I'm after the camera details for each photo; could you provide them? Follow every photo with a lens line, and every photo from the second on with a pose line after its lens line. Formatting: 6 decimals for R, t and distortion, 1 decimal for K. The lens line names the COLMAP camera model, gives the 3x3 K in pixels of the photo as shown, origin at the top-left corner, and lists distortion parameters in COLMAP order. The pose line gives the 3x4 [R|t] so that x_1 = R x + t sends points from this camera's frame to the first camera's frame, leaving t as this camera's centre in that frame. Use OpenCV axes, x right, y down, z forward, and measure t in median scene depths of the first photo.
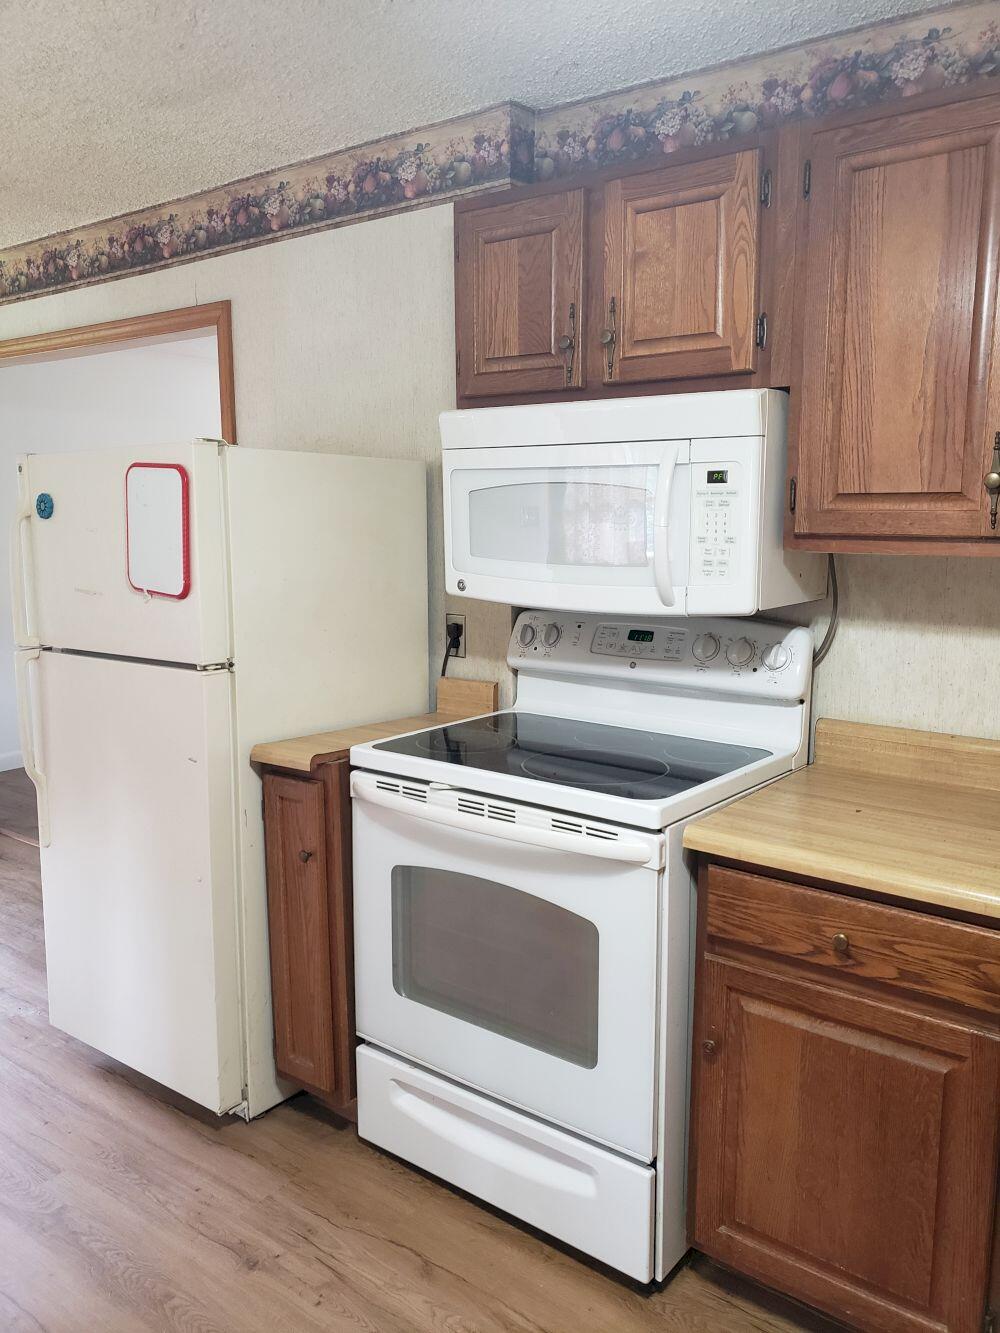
lens RADIAL K [[1031.2, 0, 495.9], [0, 1031.2, 669.4], [0, 0, 1]] dist [0.040796, -0.028529]
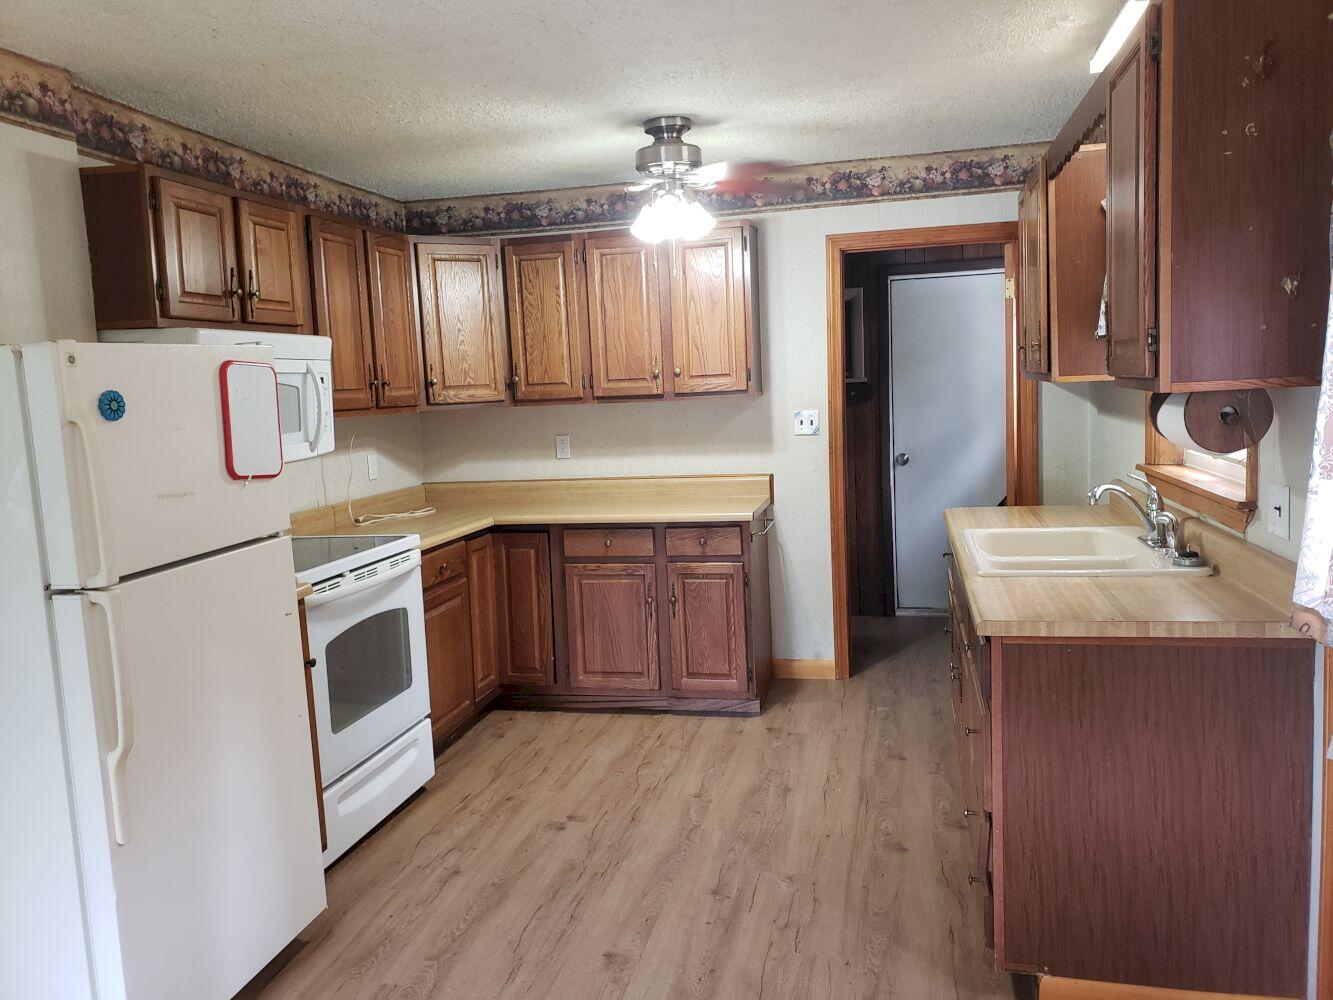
lens RADIAL K [[1031.2, 0, 666.3], [0, 1031.2, 489.0], [0, 0, 1]] dist [0.040796, -0.028529]
pose [[-0.410666, -0.081021, 0.908179, -1.543947], [0.173857, 0.970811, 0.165225, -0.171810], [-0.895057, 0.225745, -0.384594, 1.056327]]
